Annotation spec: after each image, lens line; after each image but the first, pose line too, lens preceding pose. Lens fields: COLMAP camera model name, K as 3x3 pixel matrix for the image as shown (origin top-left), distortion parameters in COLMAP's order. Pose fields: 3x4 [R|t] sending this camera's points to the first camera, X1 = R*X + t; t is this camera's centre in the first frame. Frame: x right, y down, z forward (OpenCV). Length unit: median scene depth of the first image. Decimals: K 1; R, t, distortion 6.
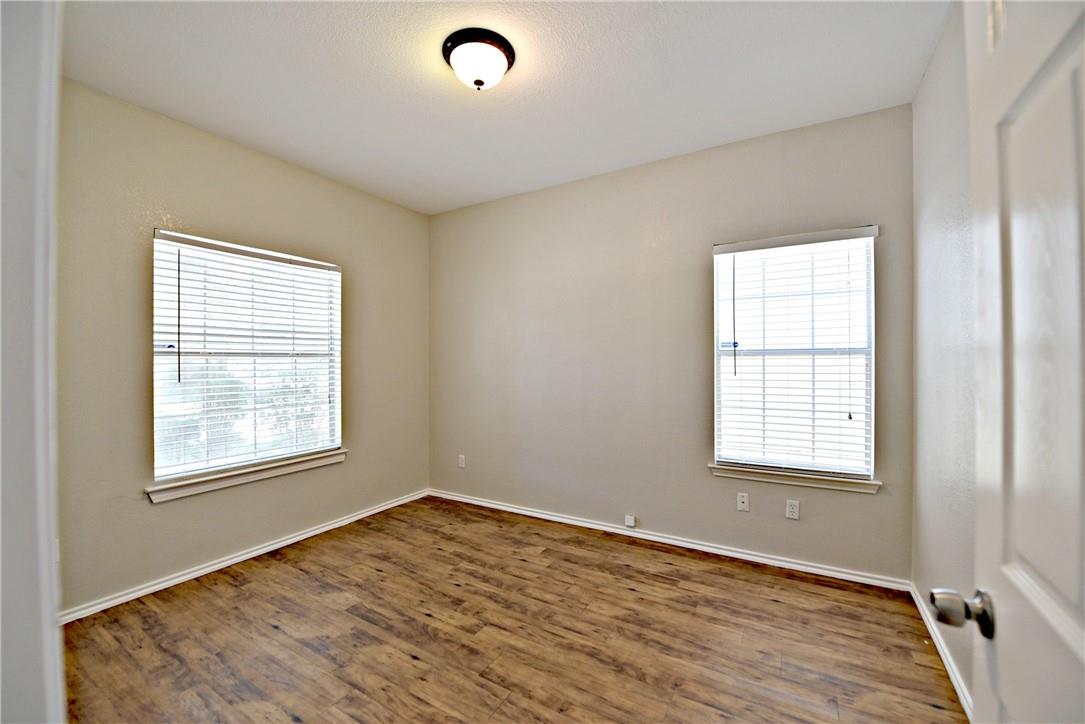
lens RADIAL K [[431.1, 0, 545.4], [0, 431.1, 360.8], [0, 0, 1]] dist [-0.011815, -0.001310]
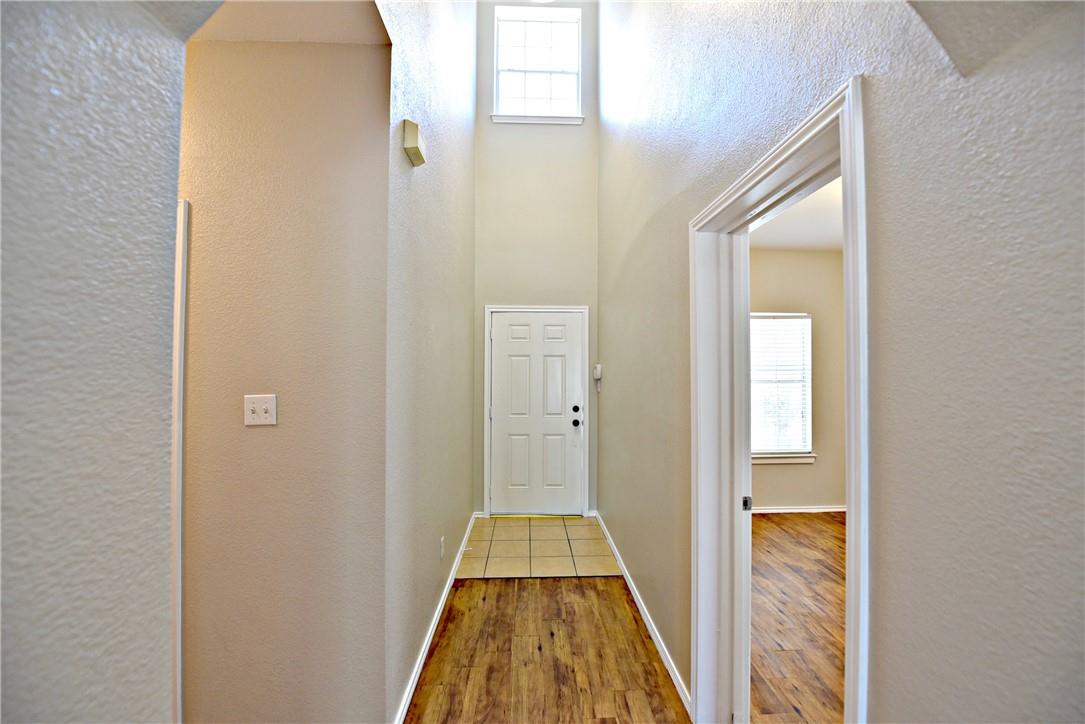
lens RADIAL K [[431.1, 0, 545.1], [0, 431.1, 362.6], [0, 0, 1]] dist [-0.011815, -0.001310]
pose [[0.540543, -0.007533, -0.841283, 0.227341], [-0.006322, 0.999895, -0.013015, -0.062051], [0.841293, 0.012353, 0.540439, -0.477002]]
